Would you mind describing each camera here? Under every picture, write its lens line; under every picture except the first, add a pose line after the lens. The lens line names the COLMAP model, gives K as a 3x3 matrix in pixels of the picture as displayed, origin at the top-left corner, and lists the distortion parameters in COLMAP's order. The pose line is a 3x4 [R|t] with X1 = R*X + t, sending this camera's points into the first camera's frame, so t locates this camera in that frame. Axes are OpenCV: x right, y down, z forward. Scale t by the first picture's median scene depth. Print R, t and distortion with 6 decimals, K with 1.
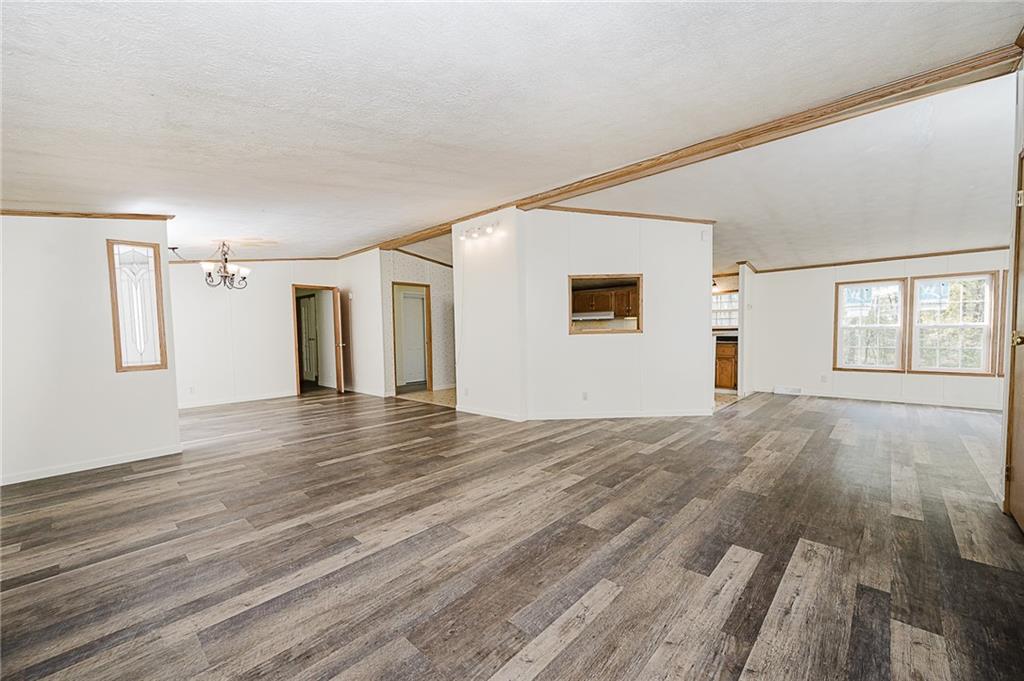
lens RADIAL K [[408.2, 0, 513.2], [0, 408.2, 344.2], [0, 0, 1]] dist [-0.001747, -0.000202]
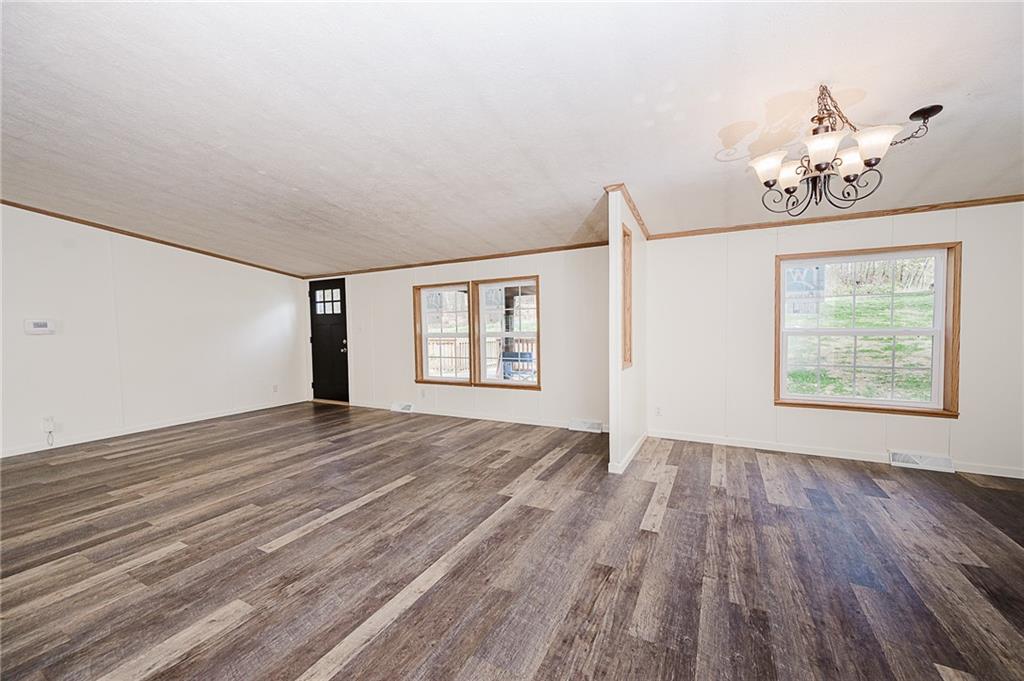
lens RADIAL K [[408.2, 0, 513.2], [0, 408.2, 344.2], [0, 0, 1]] dist [-0.001747, -0.000202]
pose [[-0.968978, 0.049171, -0.242207, -0.544526], [0.029859, 0.996121, 0.082771, -0.080787], [0.245337, 0.072972, -0.966688, 2.138494]]
